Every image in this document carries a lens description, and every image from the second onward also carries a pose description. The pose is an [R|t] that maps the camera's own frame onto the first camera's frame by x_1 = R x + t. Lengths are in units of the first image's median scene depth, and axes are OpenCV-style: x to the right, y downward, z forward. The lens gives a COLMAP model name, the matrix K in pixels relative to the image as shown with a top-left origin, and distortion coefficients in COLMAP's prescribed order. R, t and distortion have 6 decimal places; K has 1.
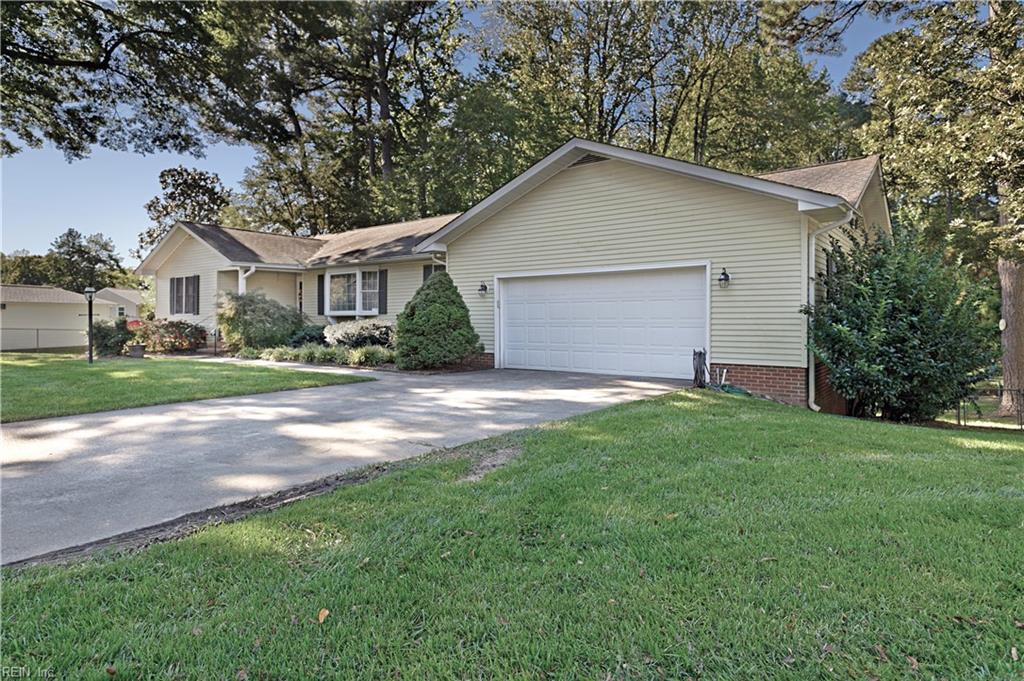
lens RADIAL K [[590.1, 0, 512.0], [0, 590.1, 340.5], [0, 0, 1]] dist [0.003318, 0.000828]
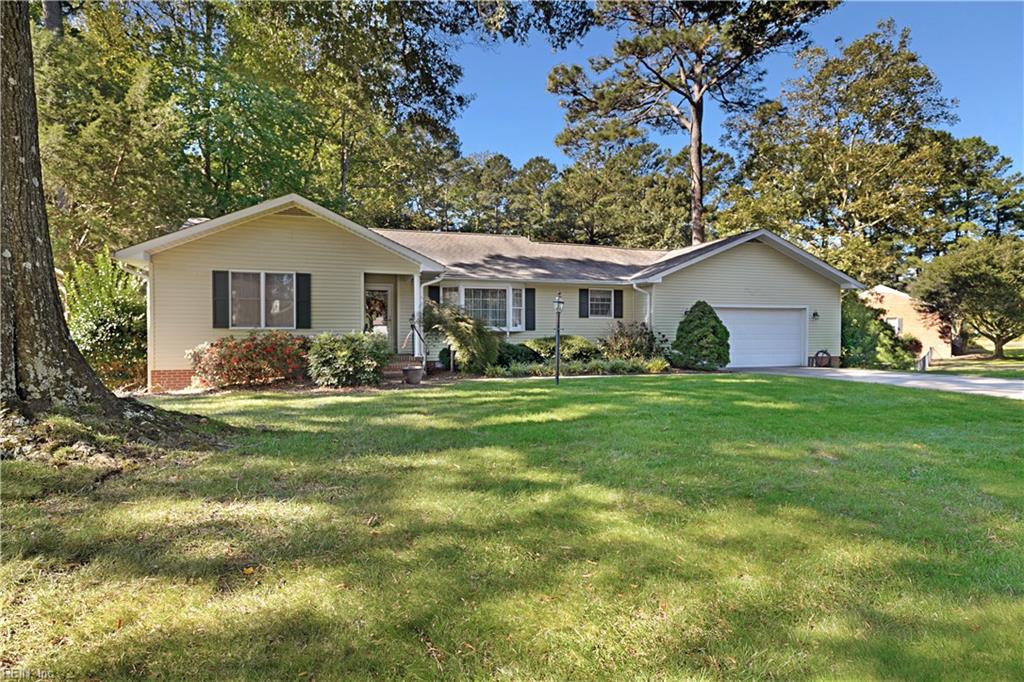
lens RADIAL K [[590.1, 0, 512.0], [0, 590.1, 341.0], [0, 0, 1]] dist [0.003318, 0.000828]
pose [[0.550984, -0.012694, 0.834419, -1.121914], [0.028375, 0.999591, -0.003529, -0.022698], [-0.834033, 0.025621, 0.551119, 0.444256]]
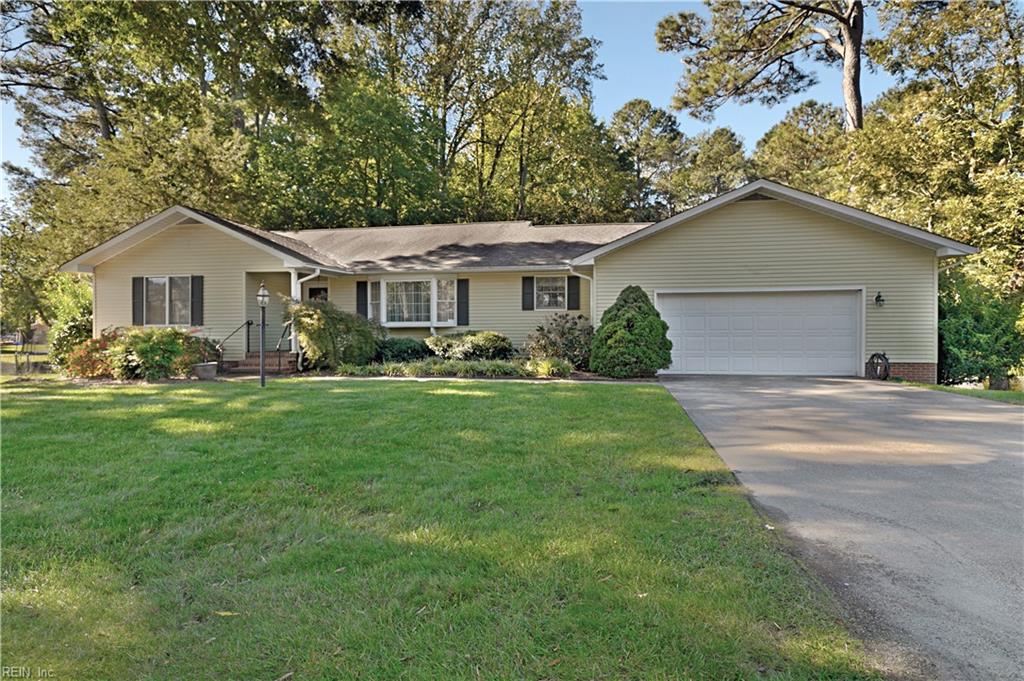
lens RADIAL K [[577.7, 0, 512.0], [0, 577.7, 340.5], [0, 0, 1]] dist [0.002809, 0.000503]
pose [[0.888036, -0.016025, 0.459494, -0.581165], [0.020982, 0.999764, -0.005684, -0.013076], [-0.459294, 0.014689, 0.888163, 0.127859]]
